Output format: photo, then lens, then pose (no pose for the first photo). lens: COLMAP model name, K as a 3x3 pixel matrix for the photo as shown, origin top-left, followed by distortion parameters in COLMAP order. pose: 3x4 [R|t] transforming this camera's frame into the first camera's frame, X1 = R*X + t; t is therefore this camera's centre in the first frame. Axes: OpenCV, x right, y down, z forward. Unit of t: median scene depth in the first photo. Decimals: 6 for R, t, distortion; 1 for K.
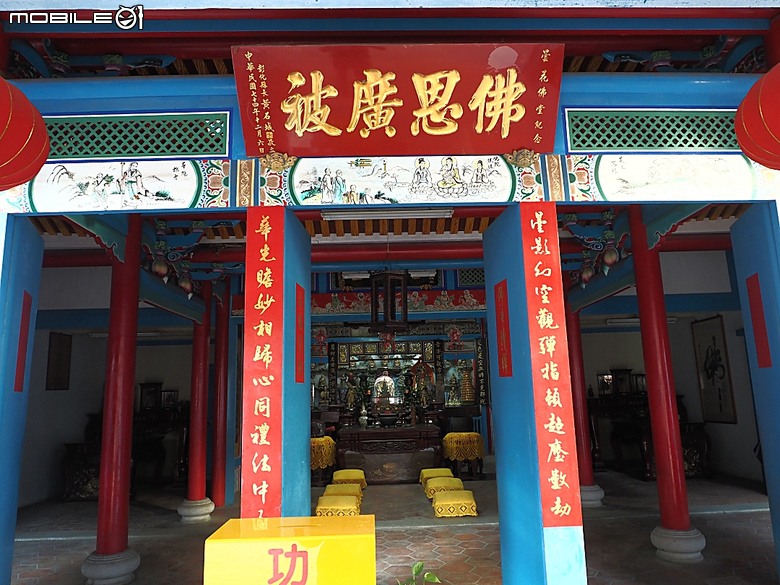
lens RADIAL K [[552.2, 0, 394.6], [0, 552.2, 291.9], [0, 0, 1]] dist [-0.031122, -0.002519]
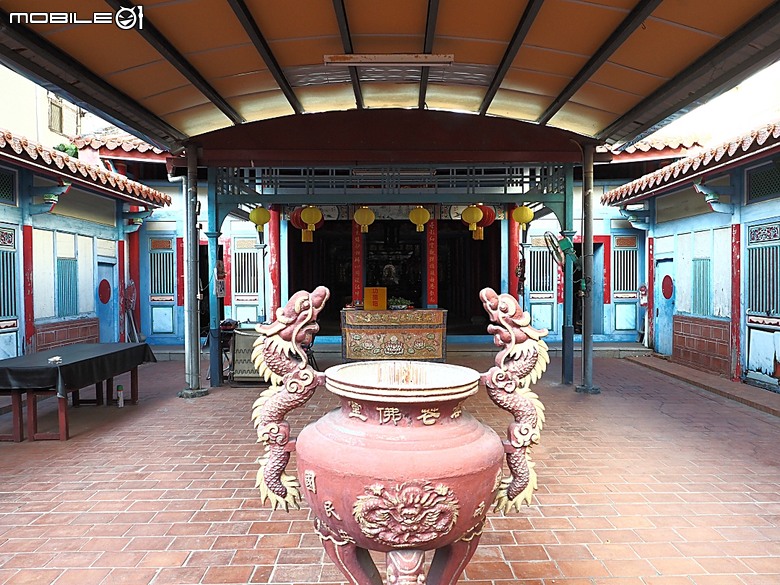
lens RADIAL K [[552.2, 0, 394.6], [0, 552.2, 291.9], [0, 0, 1]] dist [-0.031122, -0.002519]
pose [[0.999647, 0.024536, -0.010217, 0.014474], [-0.021962, 0.979058, 0.202394, -0.098823], [0.014969, -0.202098, 0.979251, -0.613501]]
